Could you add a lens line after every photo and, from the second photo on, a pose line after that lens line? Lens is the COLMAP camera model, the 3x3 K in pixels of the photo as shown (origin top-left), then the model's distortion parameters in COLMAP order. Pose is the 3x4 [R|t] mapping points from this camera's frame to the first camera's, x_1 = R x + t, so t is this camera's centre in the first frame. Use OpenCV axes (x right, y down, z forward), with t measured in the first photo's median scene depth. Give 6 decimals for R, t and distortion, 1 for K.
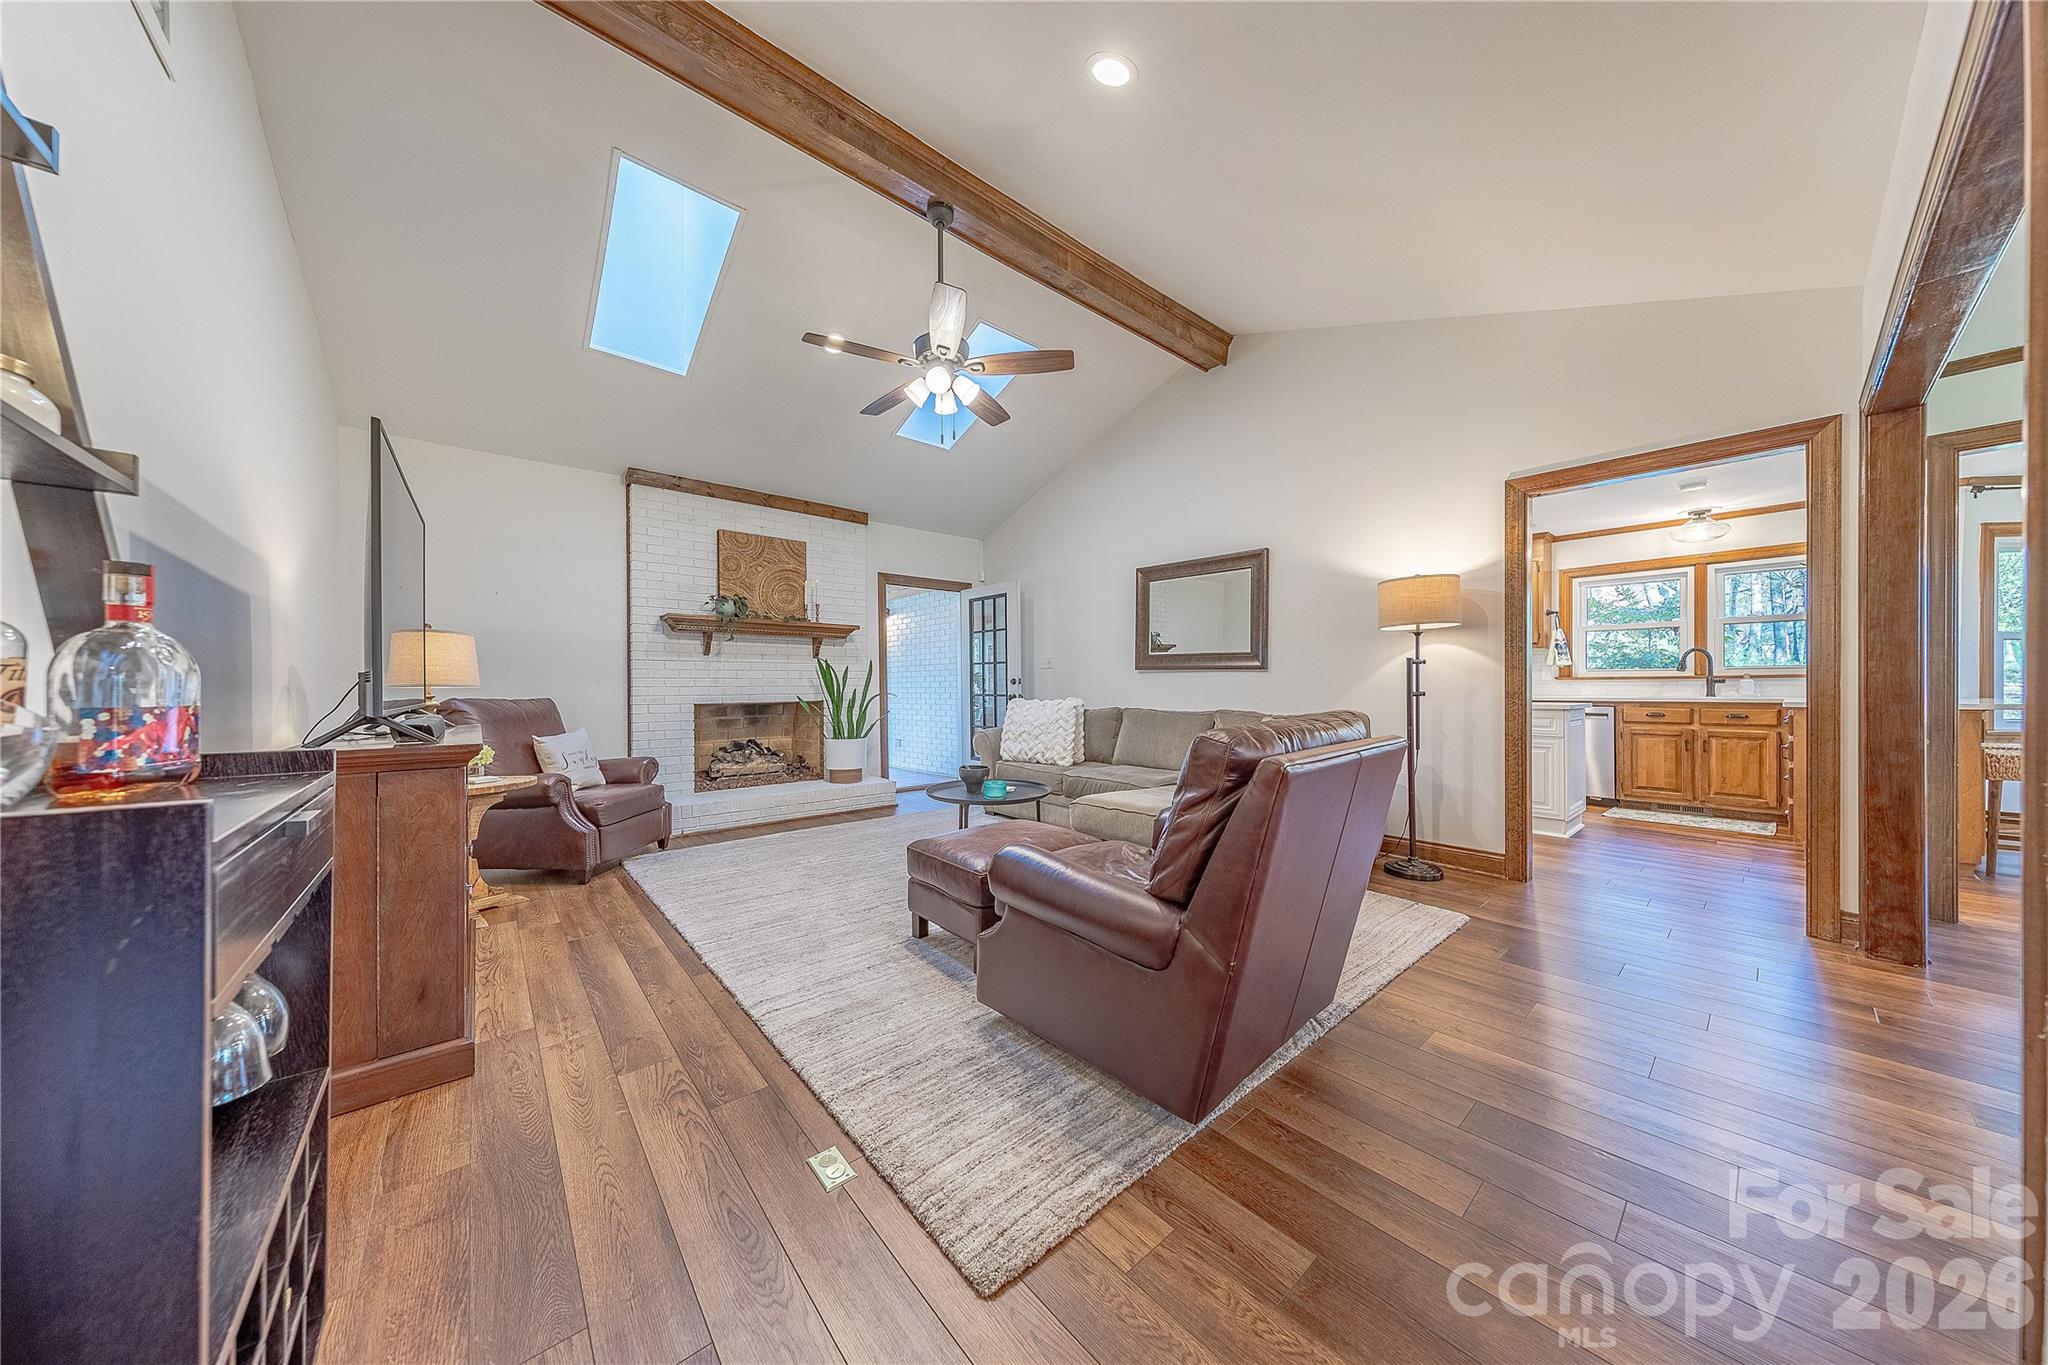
lens RADIAL K [[636.9, 0, 1015.4], [0, 636.9, 685.7], [0, 0, 1]] dist [0.003665, -0.000020]
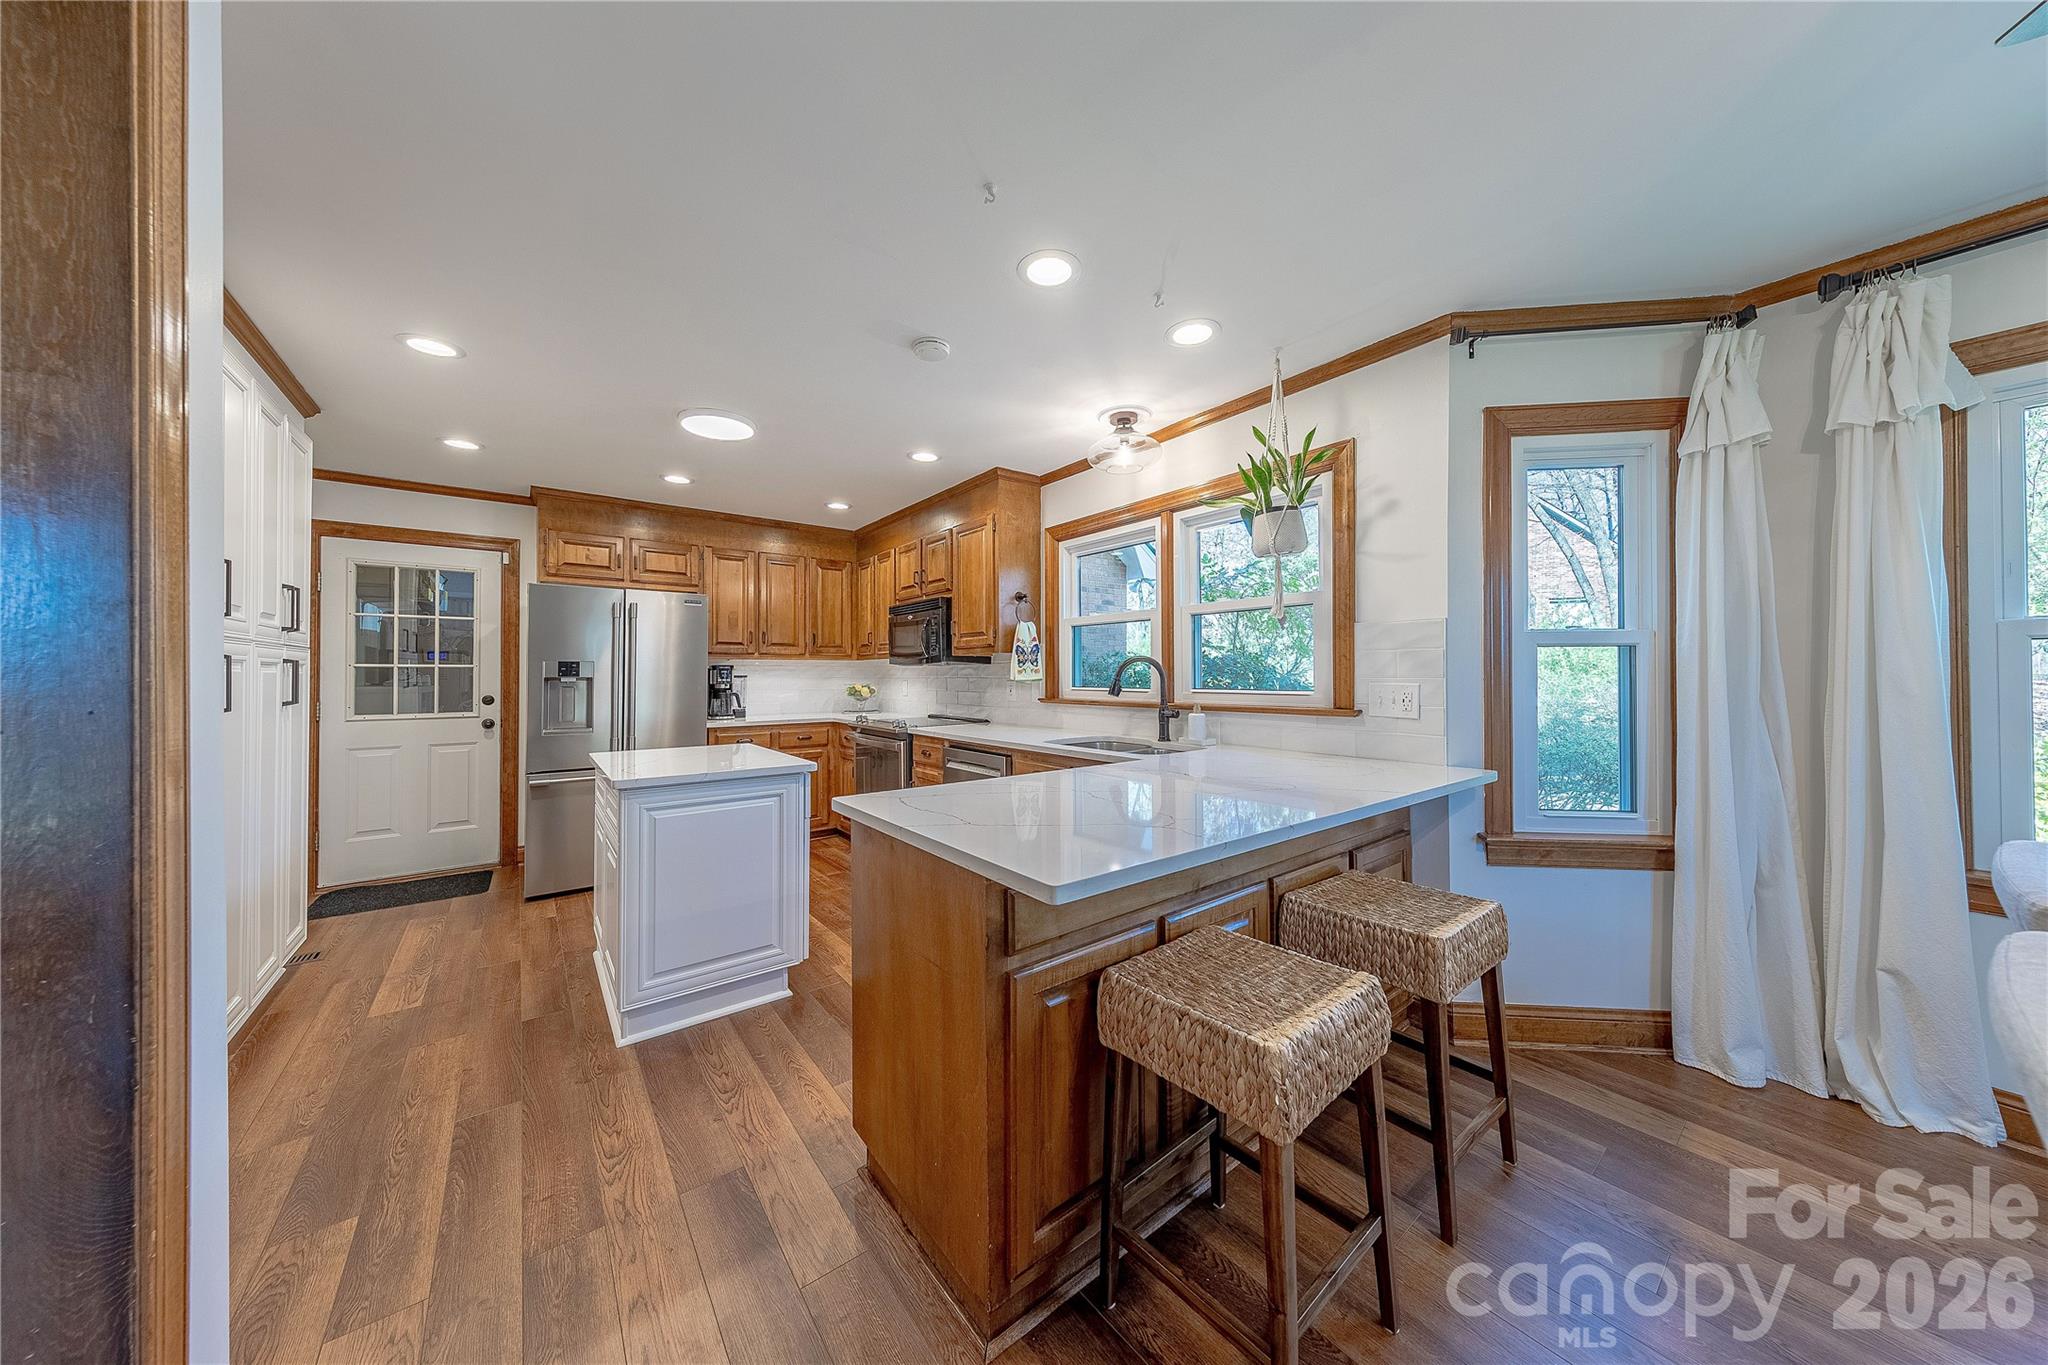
lens RADIAL K [[650.9, 0, 1023.1], [0, 650.9, 666.4], [0, 0, 1]] dist [0.005168, -0.000036]
pose [[0.999088, -0.001315, -0.042678, 1.021119], [0.000782, 0.999921, -0.012506, -0.044242], [0.042692, 0.012461, 0.999011, 0.426228]]
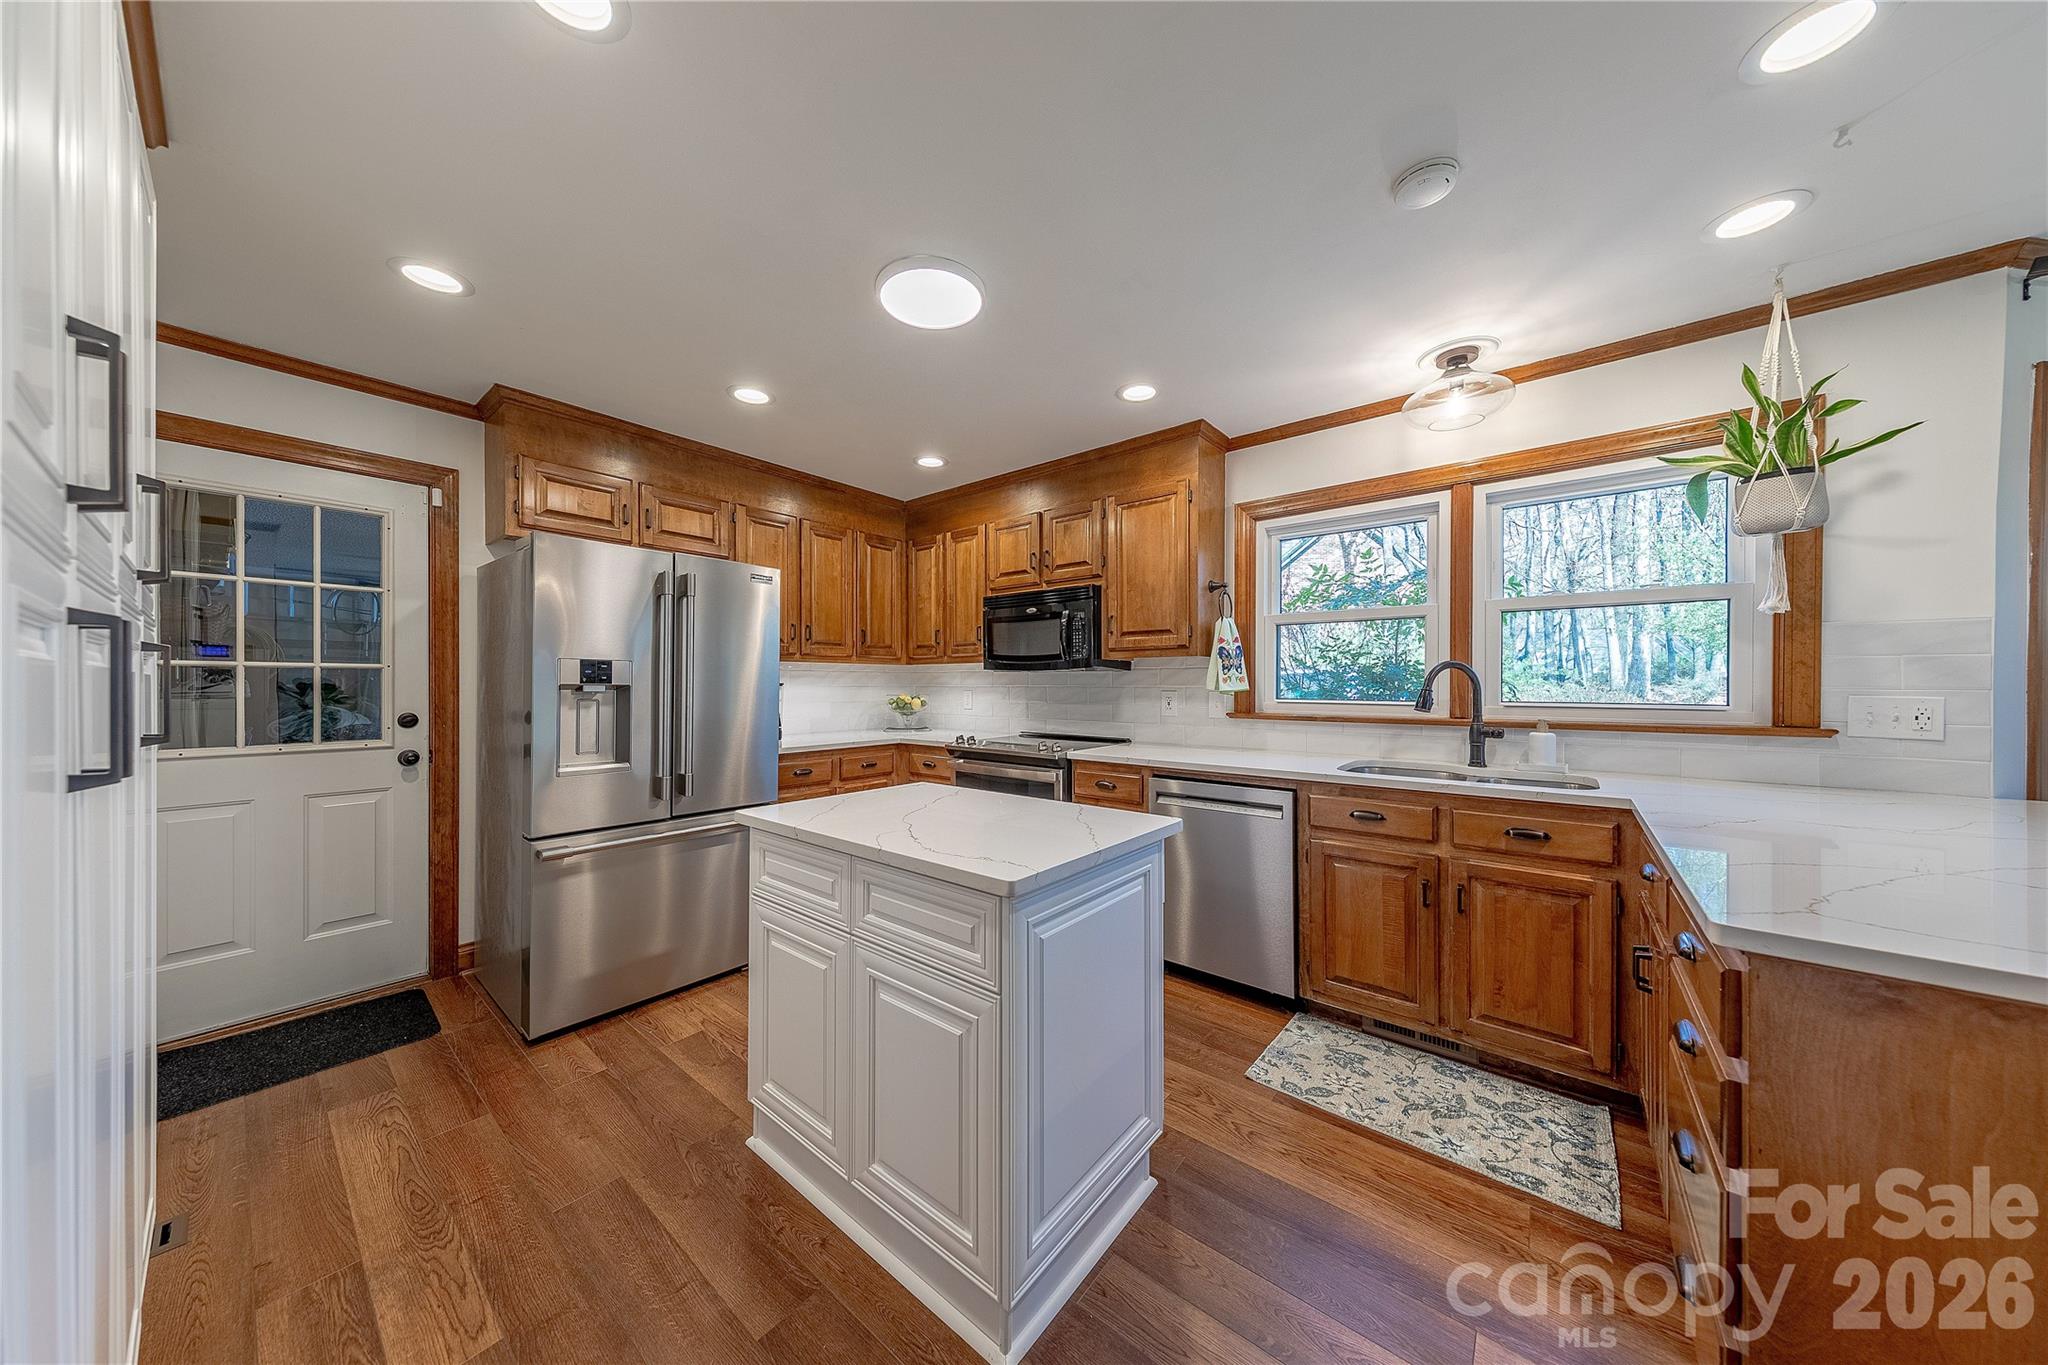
lens RADIAL K [[641.9, 0, 1020.7], [0, 641.9, 684.1], [0, 0, 1]] dist [0.001756, -0.000011]
pose [[0.982591, 0.003077, 0.185758, 0.698546], [-0.003334, 0.999994, 0.001069, -0.043754], [-0.185754, -0.001670, 0.982595, 0.625281]]
